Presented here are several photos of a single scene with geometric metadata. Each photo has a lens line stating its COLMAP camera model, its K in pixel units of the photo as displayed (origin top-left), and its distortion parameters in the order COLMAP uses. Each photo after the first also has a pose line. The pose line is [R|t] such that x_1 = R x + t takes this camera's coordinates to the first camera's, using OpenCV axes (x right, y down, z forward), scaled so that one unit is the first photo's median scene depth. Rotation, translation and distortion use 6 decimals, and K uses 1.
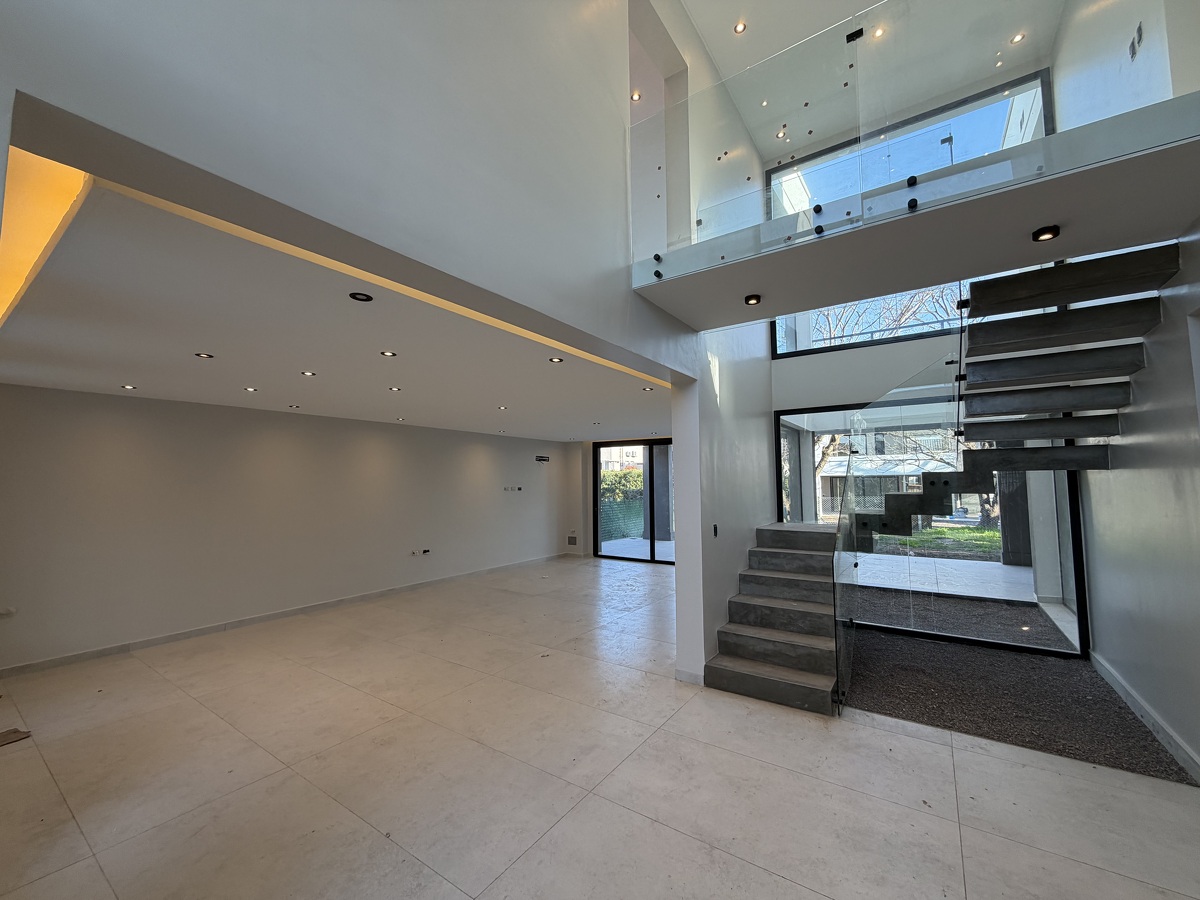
lens RADIAL K [[478.7, 0, 599.9], [0, 478.7, 454.1], [0, 0, 1]] dist [0.000435, -0.000378]
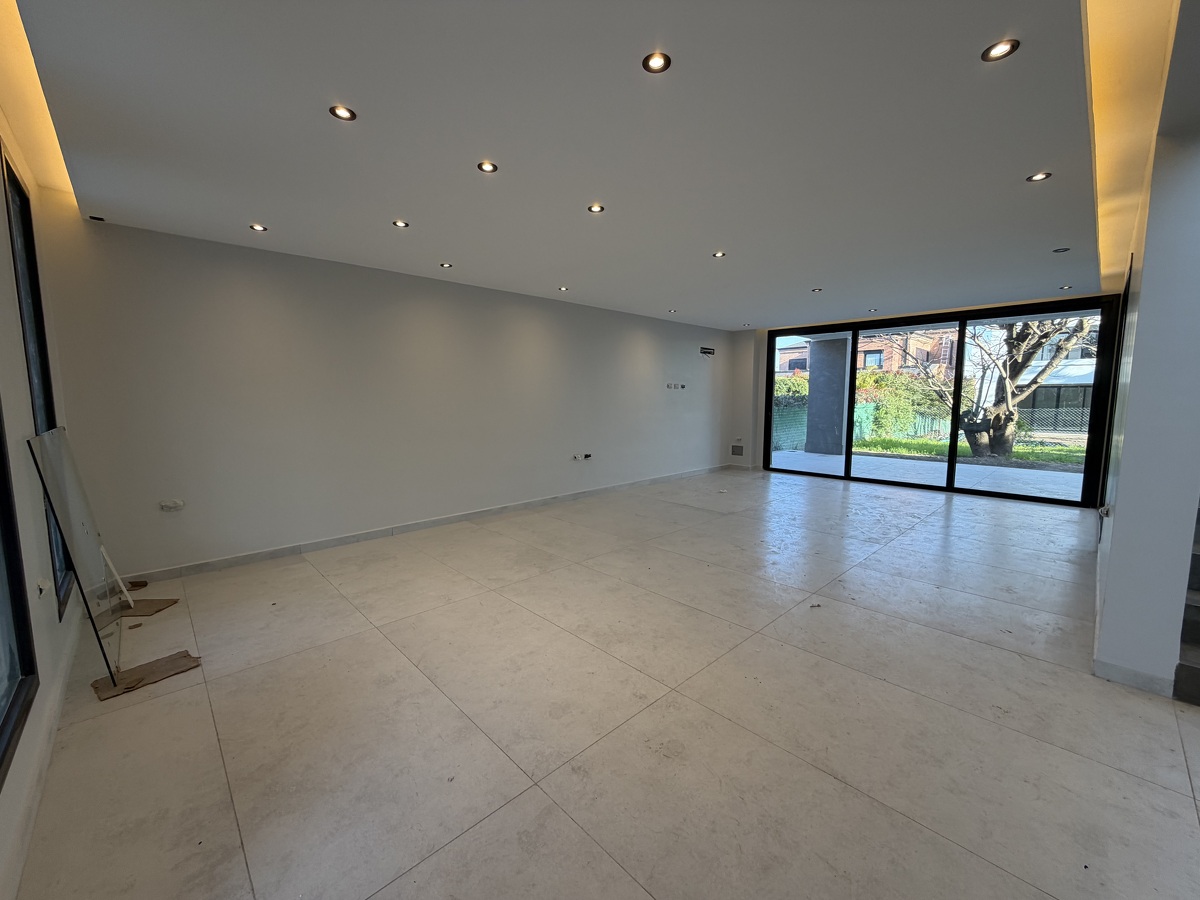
lens RADIAL K [[478.7, 0, 598.3], [0, 478.7, 449.7], [0, 0, 1]] dist [0.000435, -0.000378]
pose [[0.978320, 0.027931, -0.205207, -0.208158], [0.007210, 0.985669, 0.168535, 0.059716], [0.206974, -0.166361, 0.964098, 0.226198]]
